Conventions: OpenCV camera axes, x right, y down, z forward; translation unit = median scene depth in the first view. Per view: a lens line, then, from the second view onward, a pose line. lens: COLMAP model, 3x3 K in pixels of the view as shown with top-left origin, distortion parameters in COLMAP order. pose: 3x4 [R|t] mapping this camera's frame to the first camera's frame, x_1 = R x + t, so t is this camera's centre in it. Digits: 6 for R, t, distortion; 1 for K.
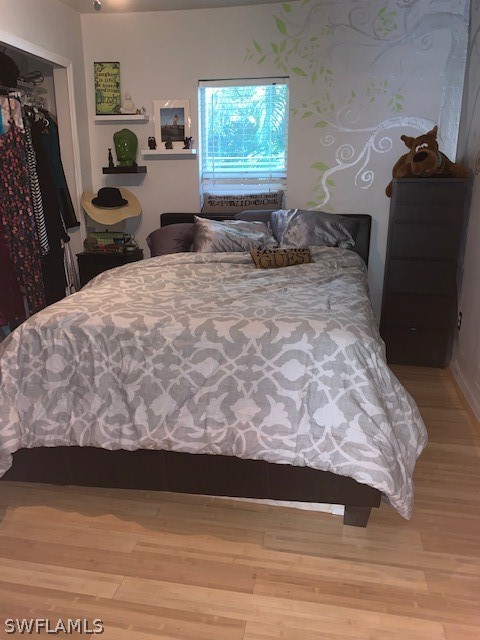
lens RADIAL K [[496.8, 0, 230.1], [0, 496.8, 319.4], [0, 0, 1]] dist [0.081554, -0.089798]
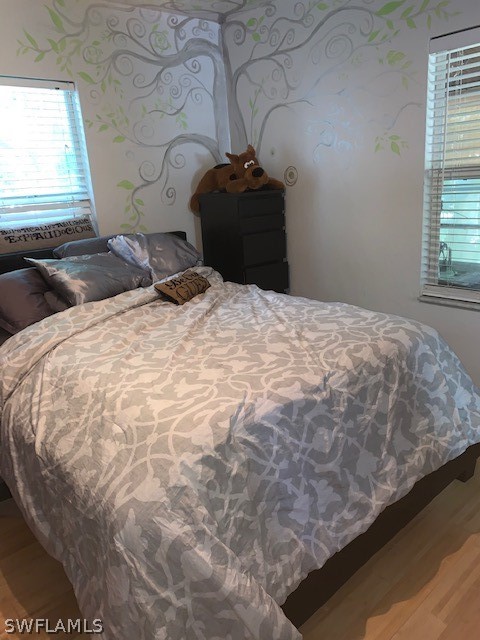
lens RADIAL K [[496.8, 0, 230.1], [0, 496.8, 319.4], [0, 0, 1]] dist [0.081554, -0.089798]
pose [[0.601394, -0.250182, 0.758771, -0.487537], [0.265669, 0.958286, 0.105399, -0.123866], [-0.753488, 0.138195, 0.642773, 0.324431]]
